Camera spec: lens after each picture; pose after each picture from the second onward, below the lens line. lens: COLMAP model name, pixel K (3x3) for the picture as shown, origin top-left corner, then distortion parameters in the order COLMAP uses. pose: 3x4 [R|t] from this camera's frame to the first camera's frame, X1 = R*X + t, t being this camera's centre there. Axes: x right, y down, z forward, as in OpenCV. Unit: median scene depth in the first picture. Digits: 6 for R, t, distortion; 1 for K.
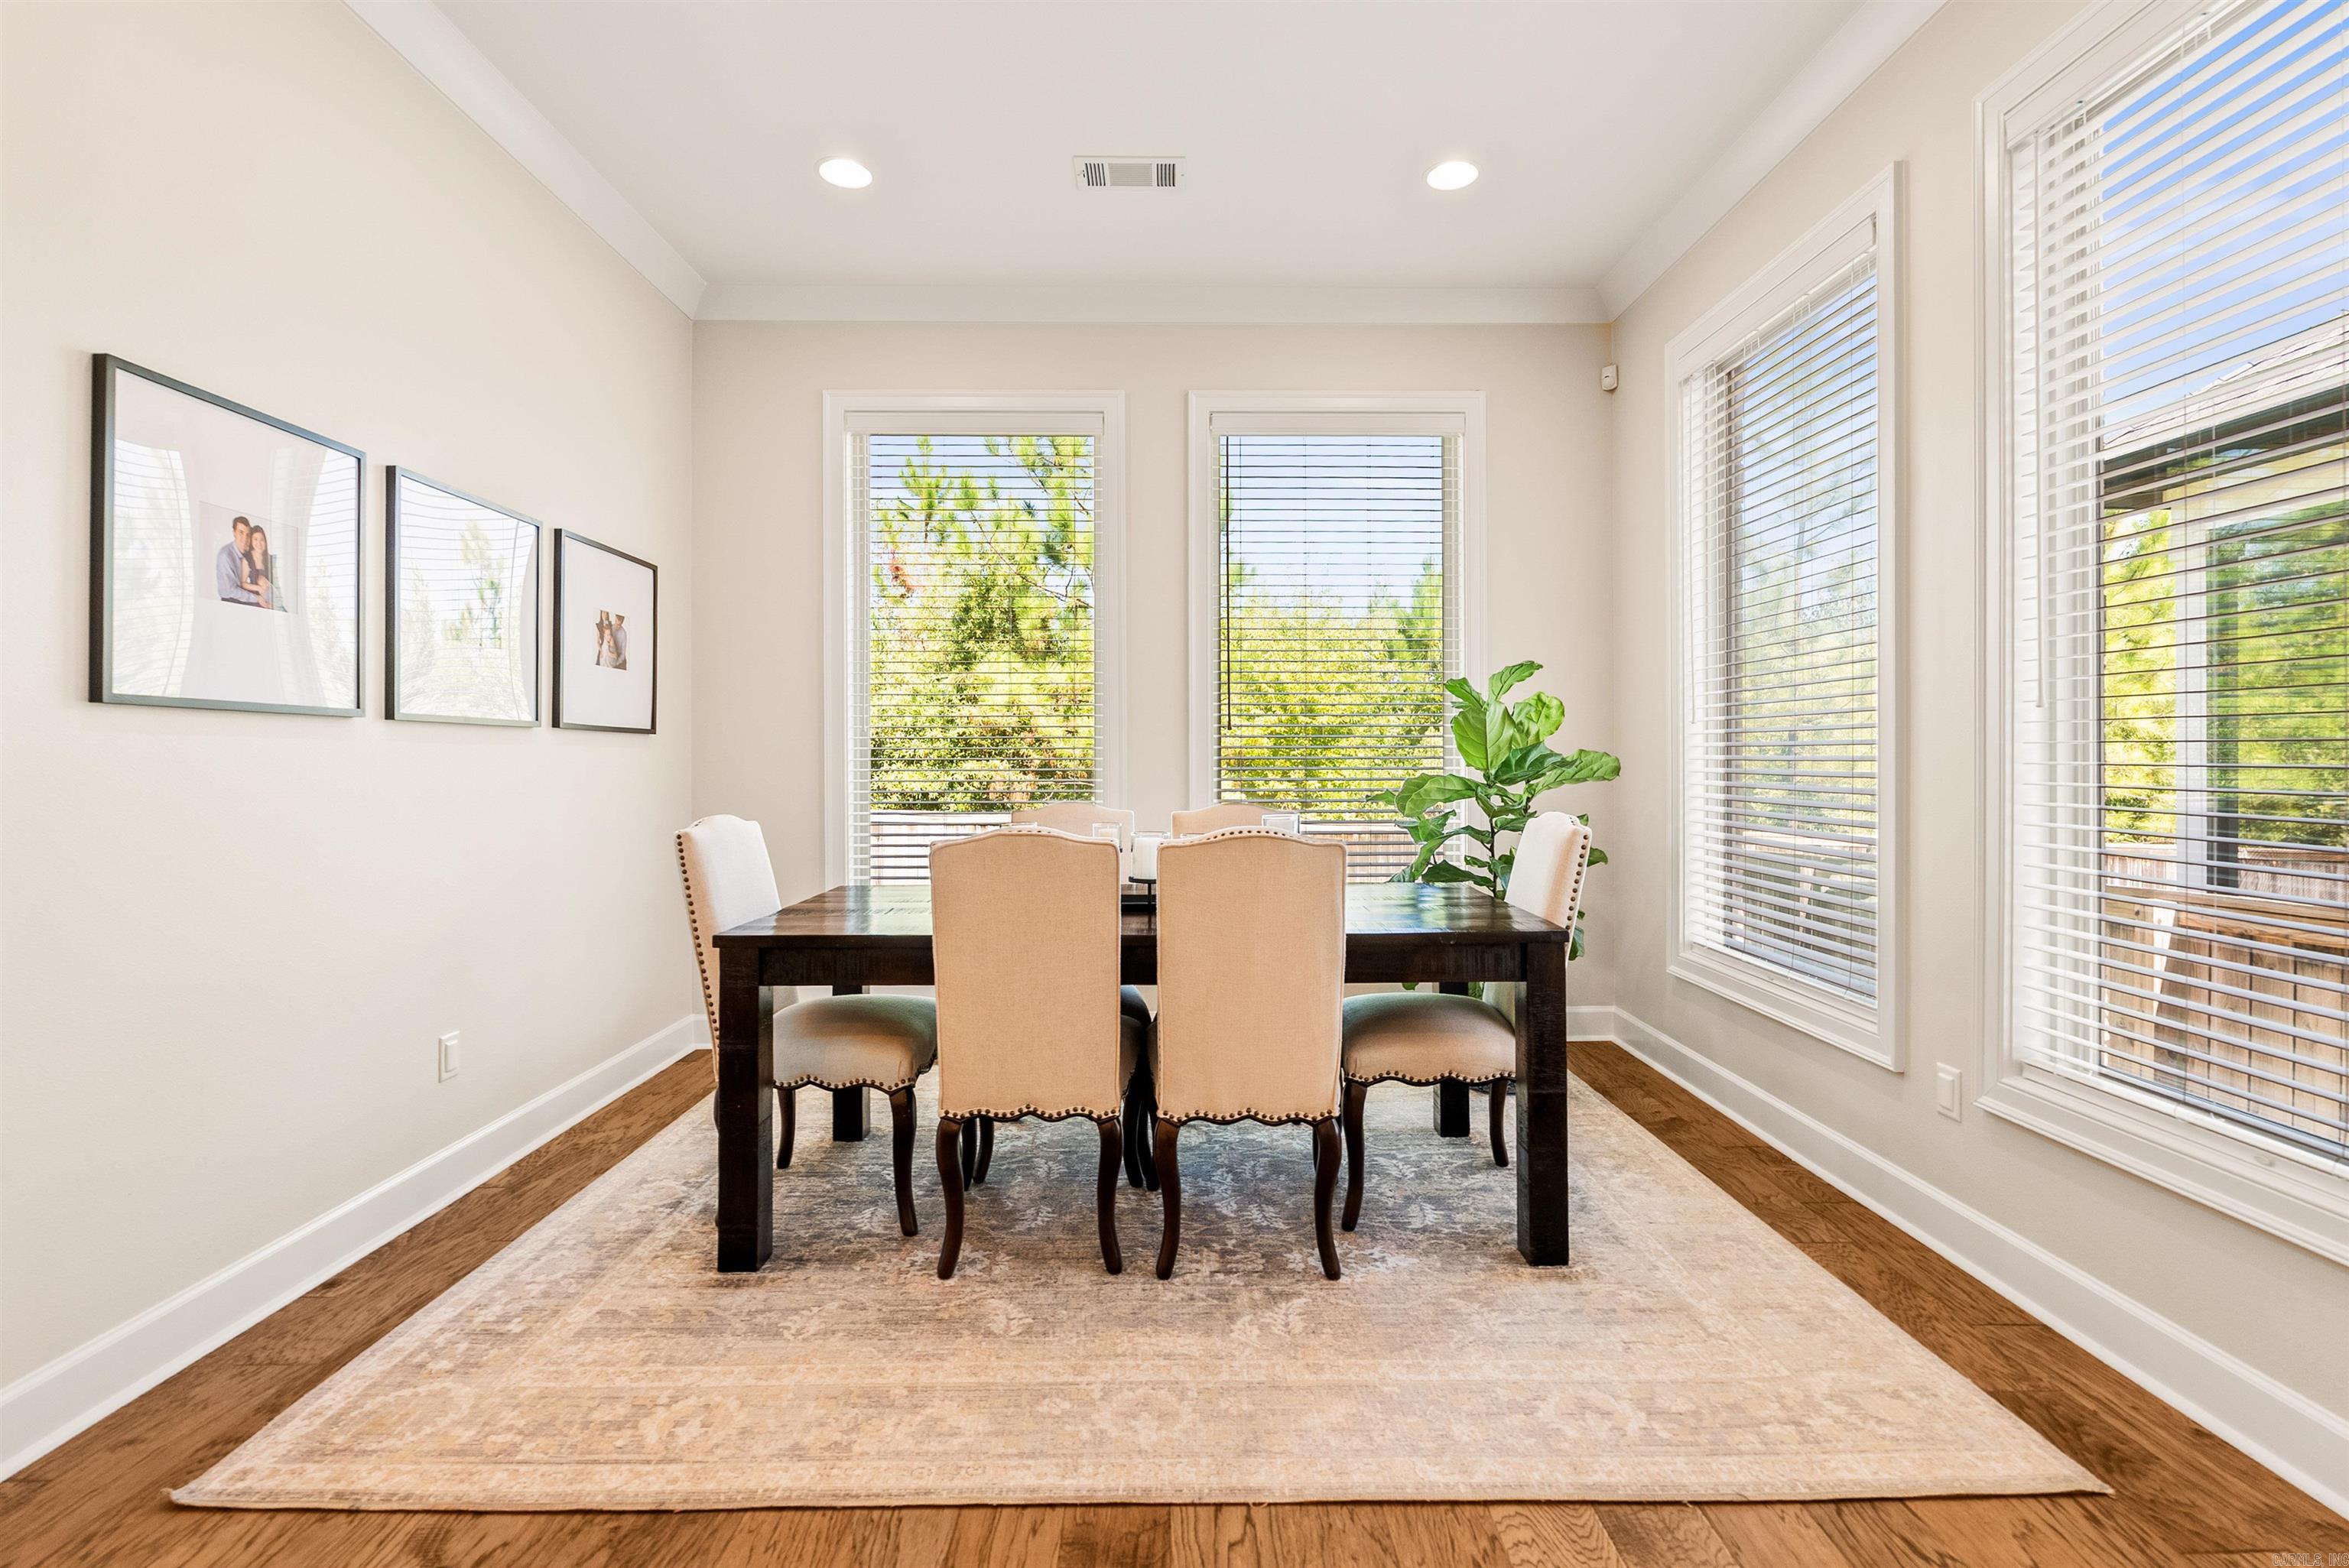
lens RADIAL K [[1076.6, 0, 1188.9], [0, 1076.6, 748.6], [0, 0, 1]] dist [-0.002034, -0.000590]
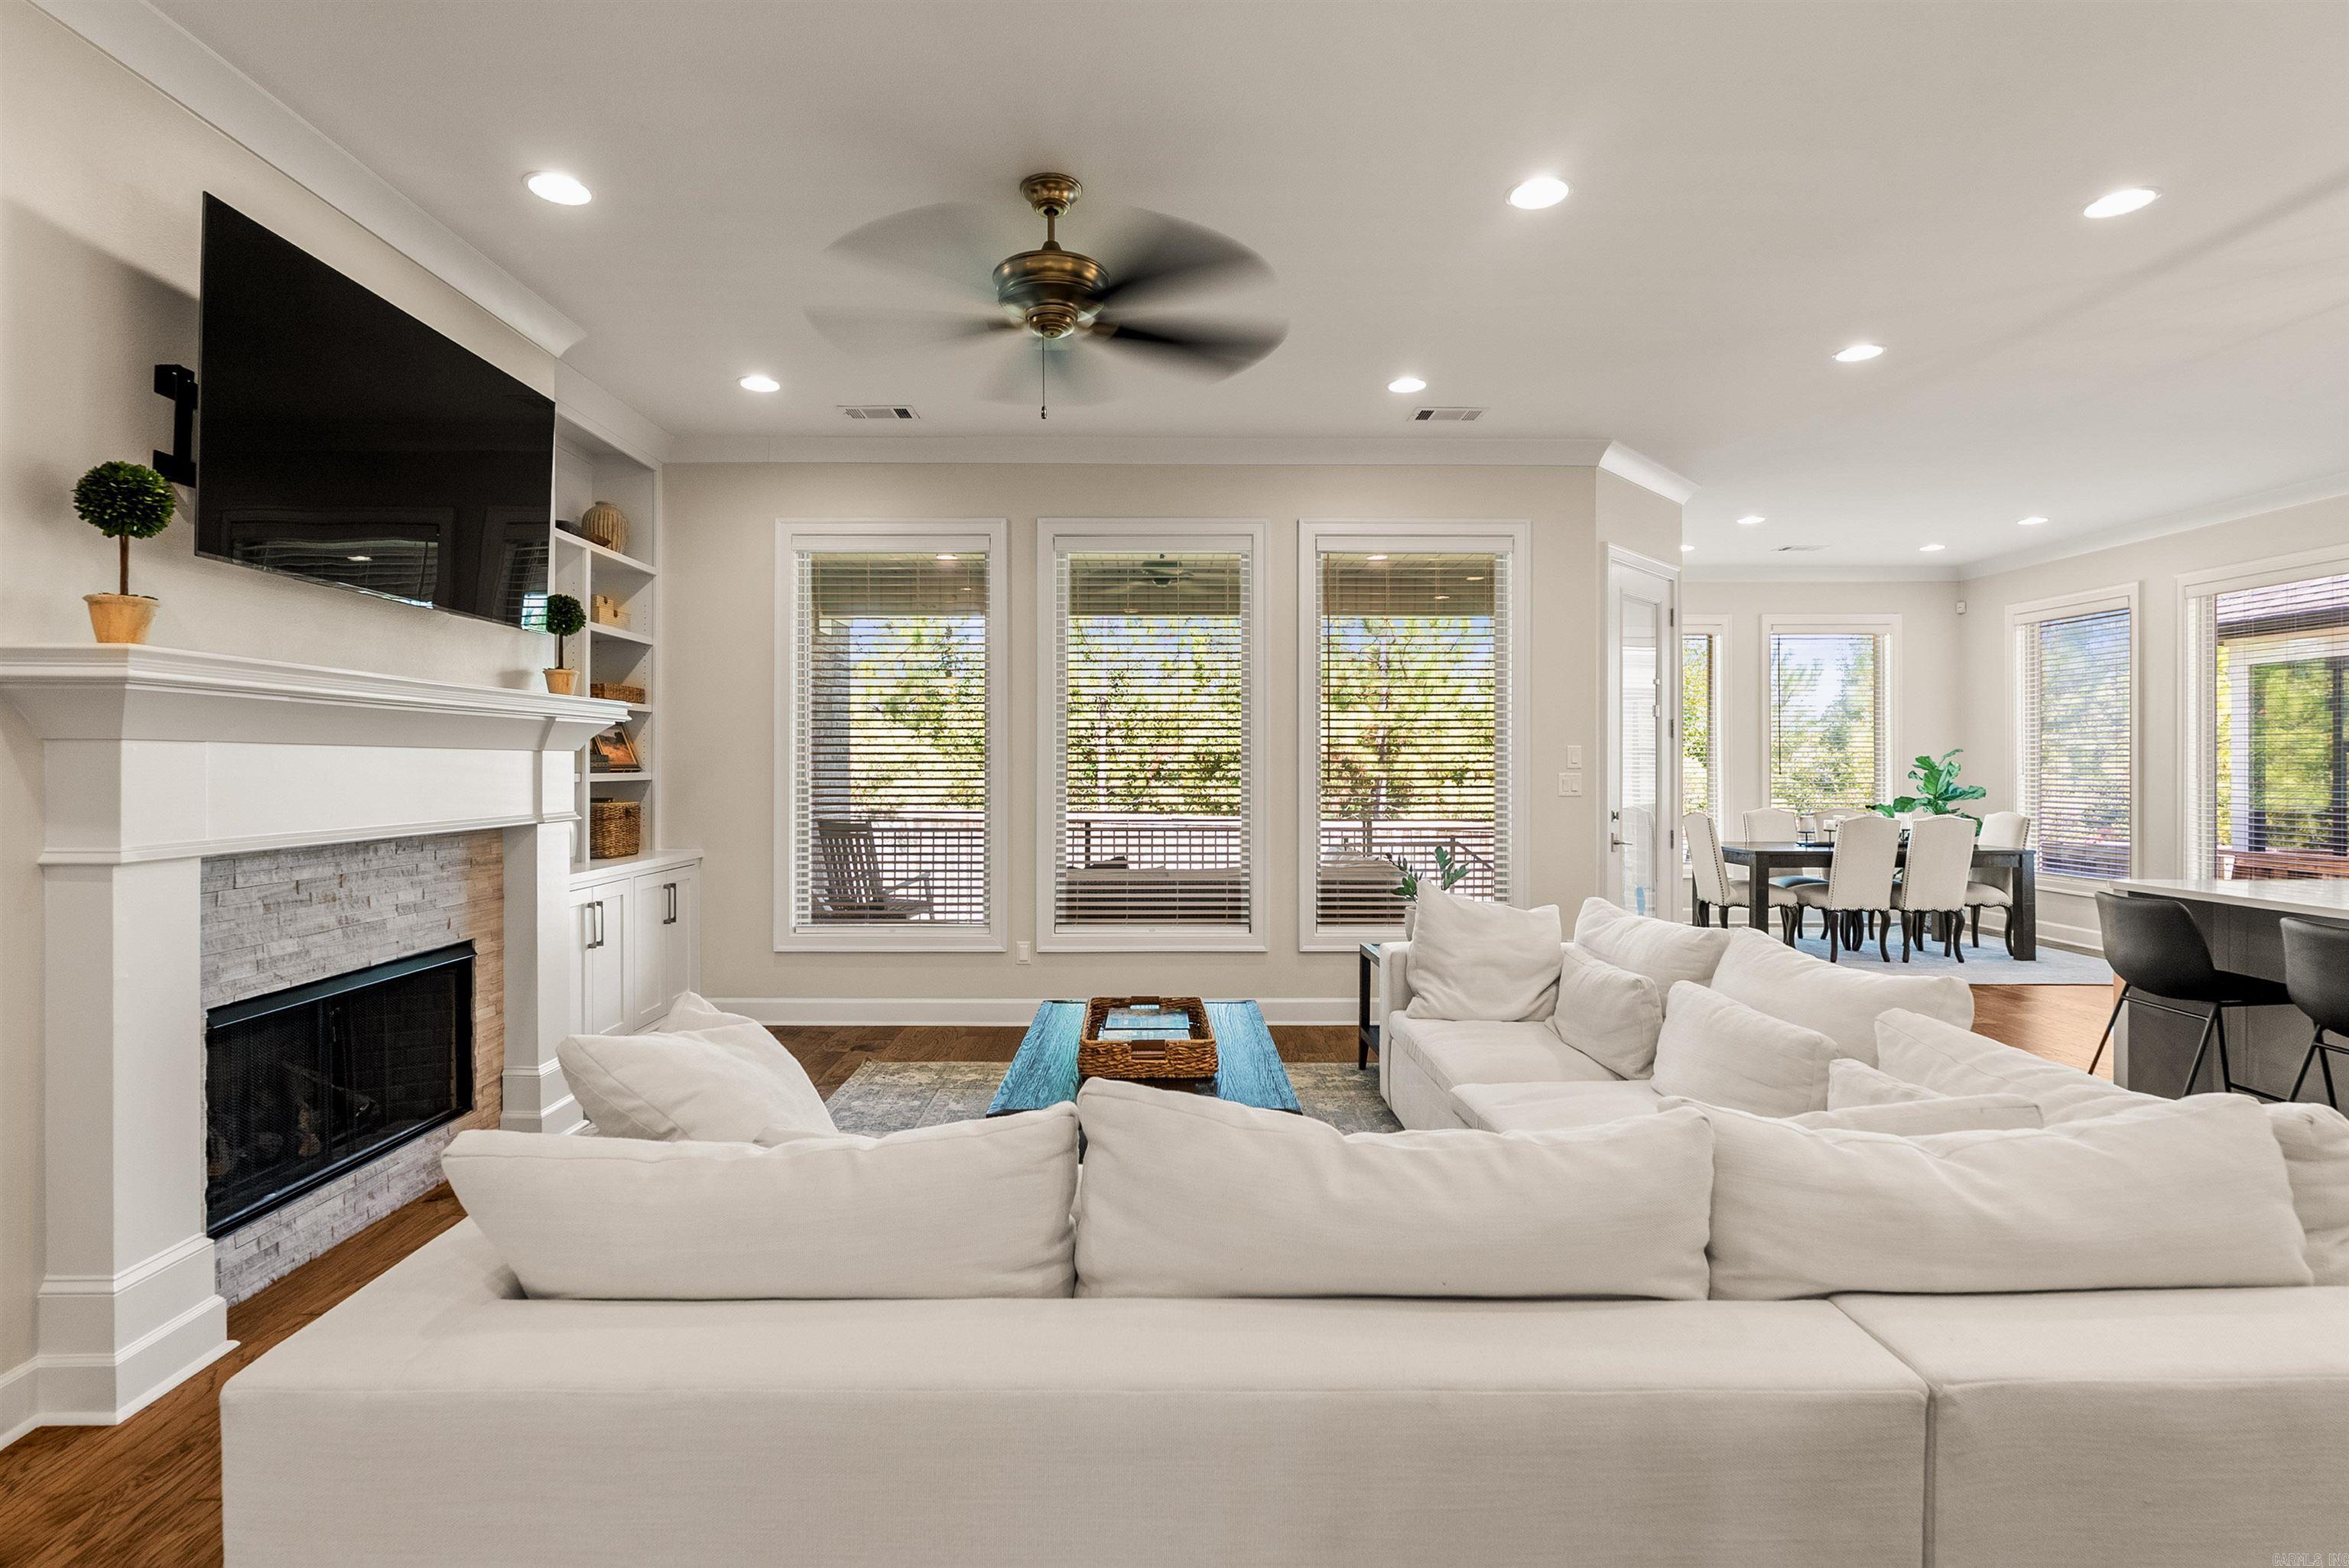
lens RADIAL K [[1118.4, 0, 1169.9], [0, 1118.4, 772.5], [0, 0, 1]] dist [-0.002219, 0.000051]
pose [[0.999979, 0.000756, -0.006500, -0.375771], [-0.000688, 0.999946, 0.010331, -0.014600], [0.006508, -0.010326, 0.999926, -0.392569]]
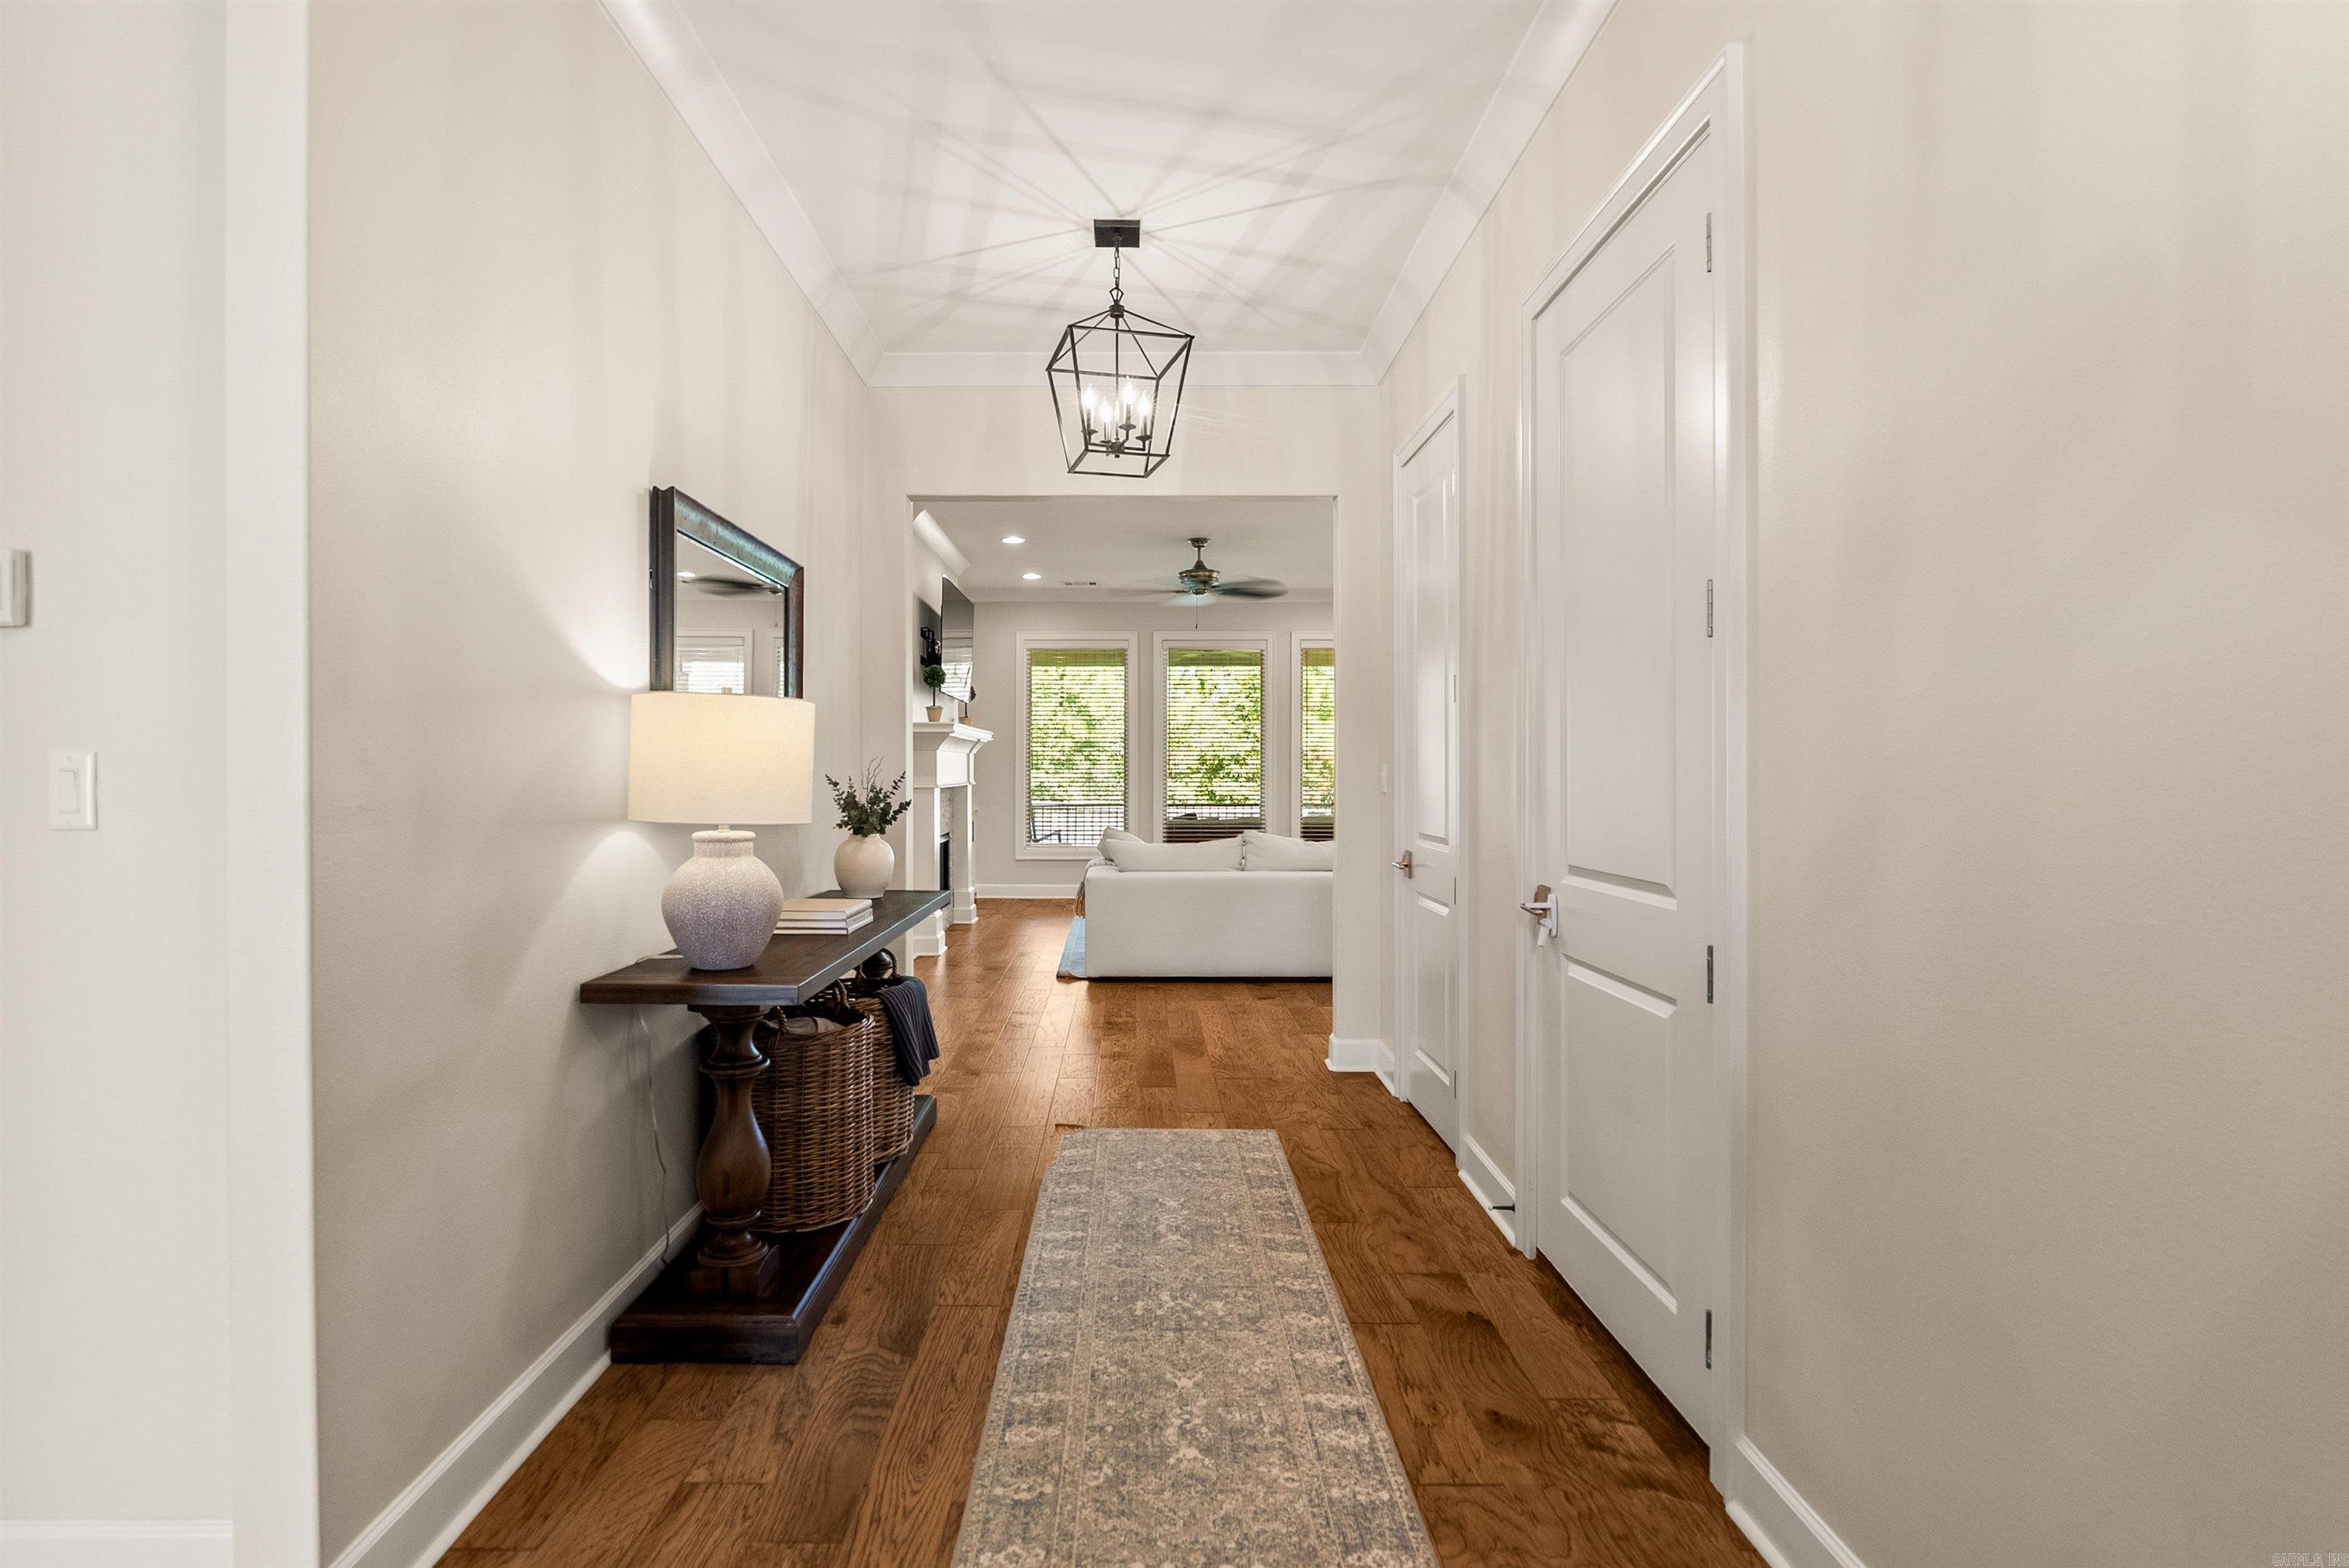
lens RADIAL K [[1067.5, 0, 1181.9], [0, 1067.5, 766.5], [0, 0, 1]] dist [-0.009150, 0.001156]
pose [[0.999964, -0.000804, 0.008403, -0.417017], [0.000784, 0.999997, 0.002396, -0.010362], [-0.008405, -0.002389, 0.999962, -0.758357]]
